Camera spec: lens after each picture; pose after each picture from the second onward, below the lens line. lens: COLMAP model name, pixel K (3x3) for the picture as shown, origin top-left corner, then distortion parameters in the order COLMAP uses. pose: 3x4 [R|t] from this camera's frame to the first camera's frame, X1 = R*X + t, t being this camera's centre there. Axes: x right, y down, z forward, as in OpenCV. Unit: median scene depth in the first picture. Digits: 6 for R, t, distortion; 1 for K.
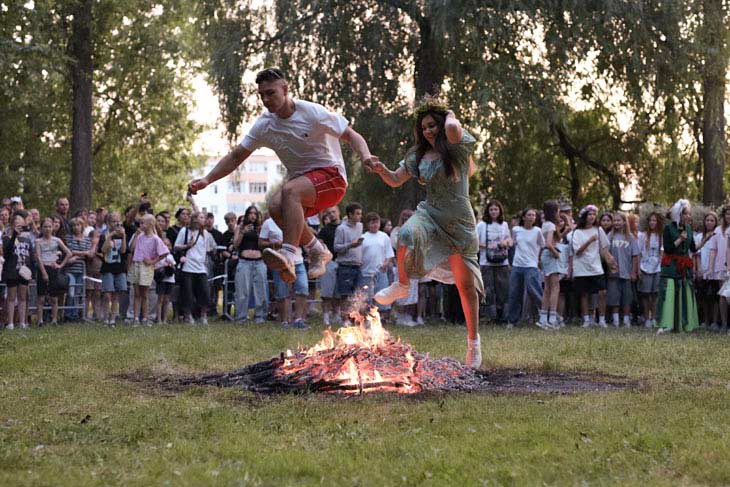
lens RADIAL K [[1042.8, 0, 400.4], [0, 1042.8, 260.0], [0, 0, 1]] dist [0.001923, -0.007183]
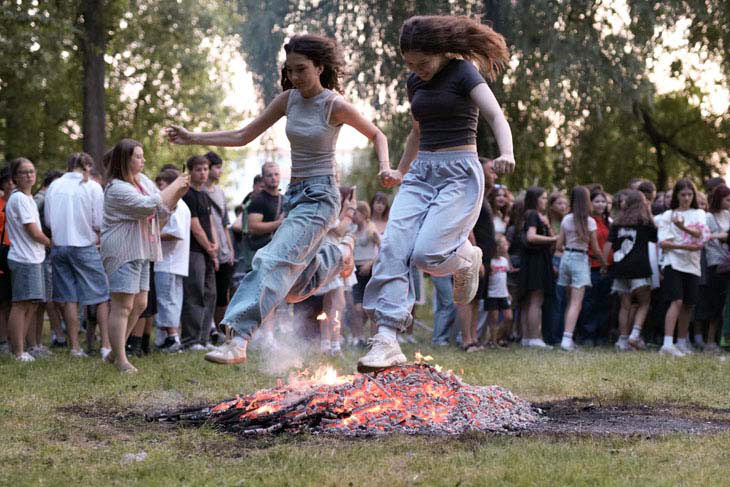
lens RADIAL K [[1527.6, 0, 387.4], [0, 1527.6, 325.0], [0, 0, 1]] dist [0.000281, 0.123725]
pose [[0.999893, -0.001781, -0.014493, -0.043687], [0.002466, 0.998874, 0.047386, -0.008706], [0.014392, -0.047417, 0.998771, -0.286080]]
